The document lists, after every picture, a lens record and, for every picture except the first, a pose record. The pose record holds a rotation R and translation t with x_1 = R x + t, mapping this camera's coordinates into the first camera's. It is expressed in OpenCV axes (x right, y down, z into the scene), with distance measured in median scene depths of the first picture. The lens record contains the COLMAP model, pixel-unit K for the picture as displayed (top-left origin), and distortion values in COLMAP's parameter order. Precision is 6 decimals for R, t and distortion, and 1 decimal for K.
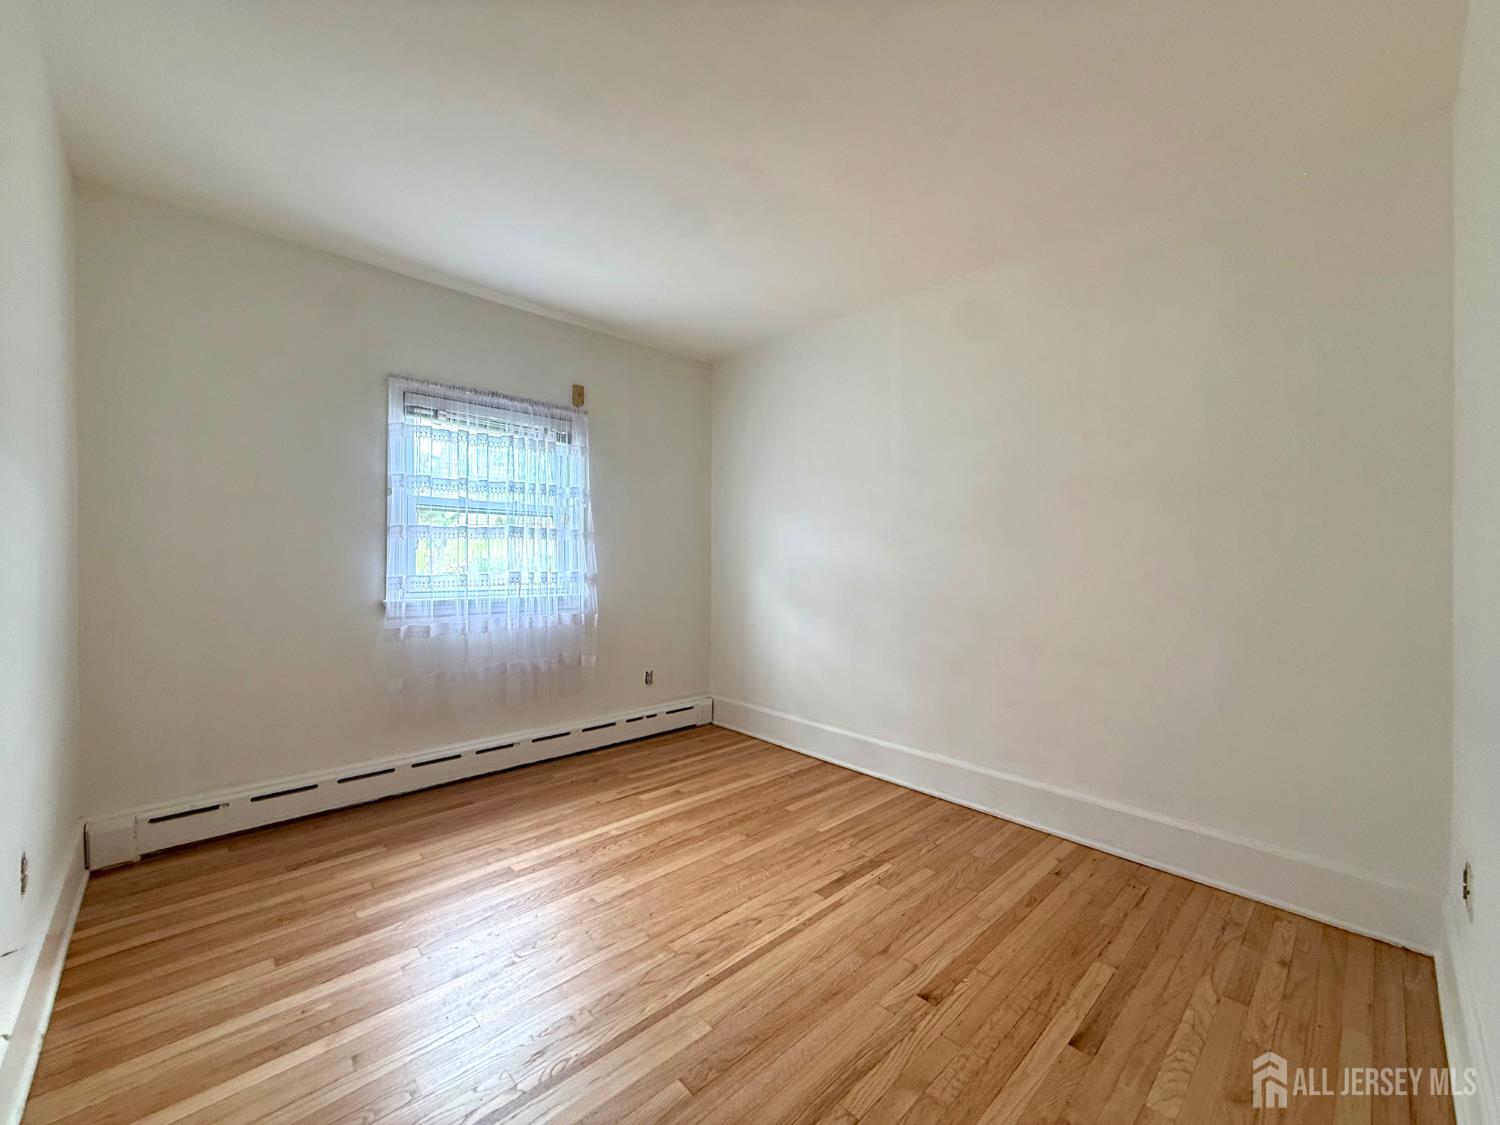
lens RADIAL K [[600.5, 0, 750.0], [0, 600.5, 562.5], [0, 0, 1]] dist [0.000301, -0.000140]
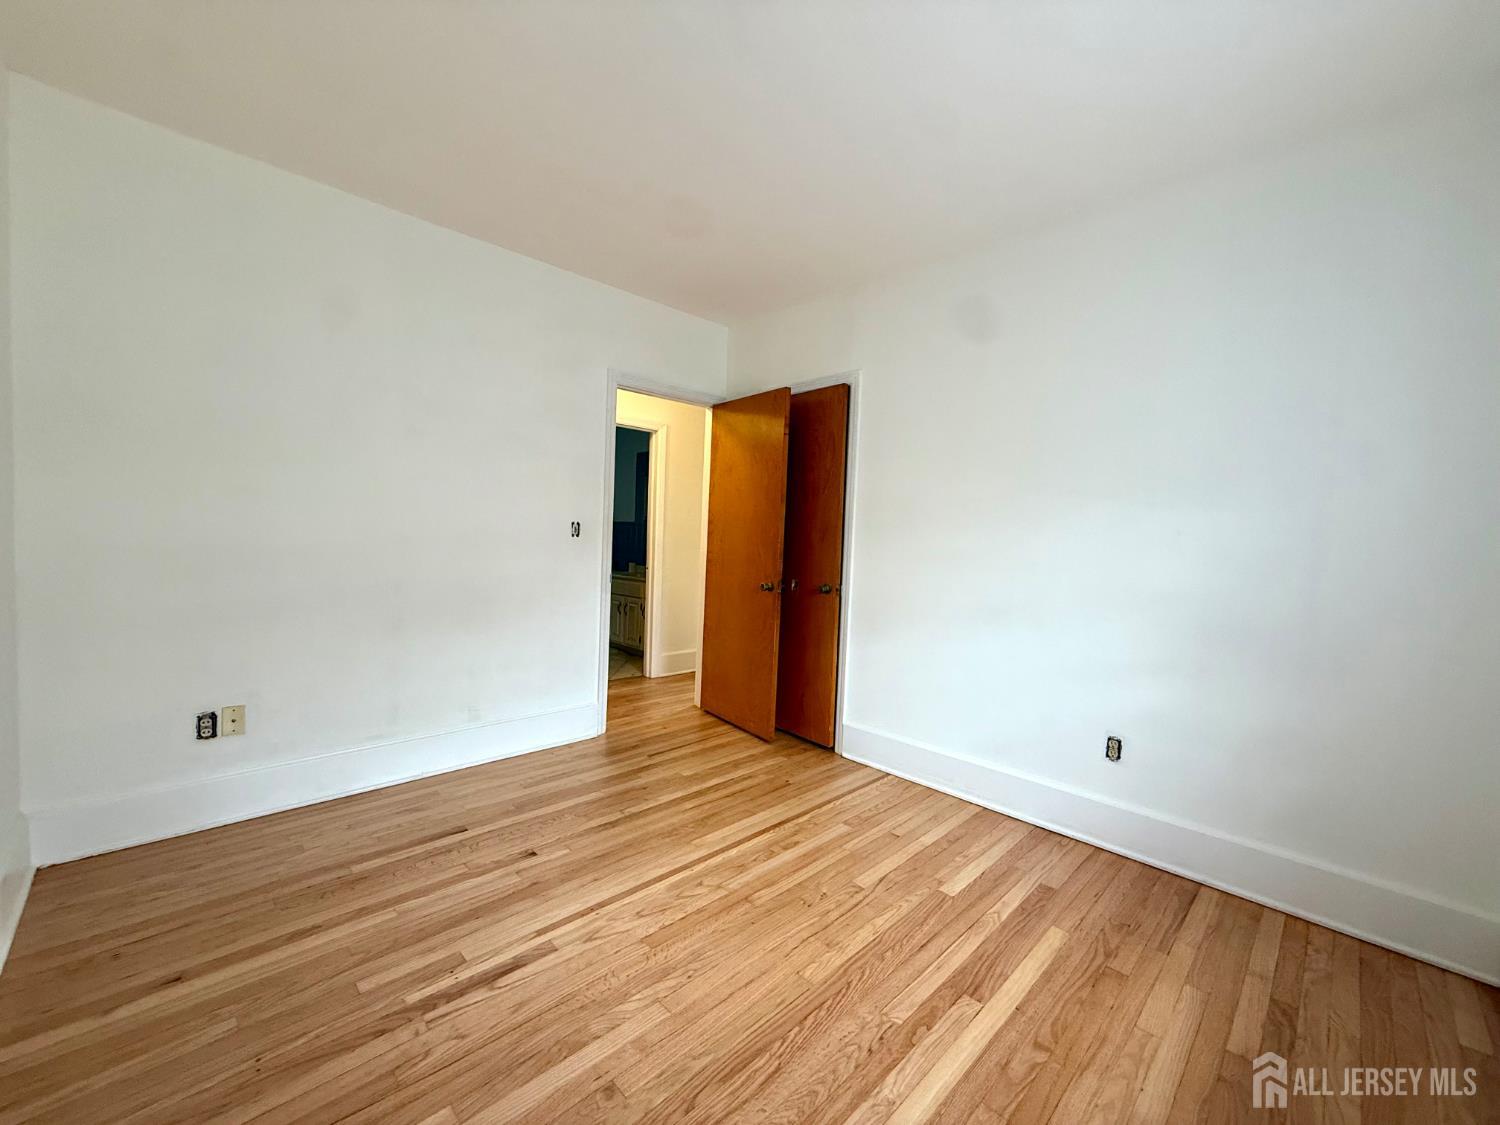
lens RADIAL K [[600.5, 0, 750.0], [0, 600.5, 562.5], [0, 0, 1]] dist [0.000301, -0.000140]
pose [[-0.998697, -0.046803, -0.020352, -0.108960], [-0.047613, 0.998009, 0.041362, -0.010828], [0.018375, 0.042277, -0.998937, 1.799696]]
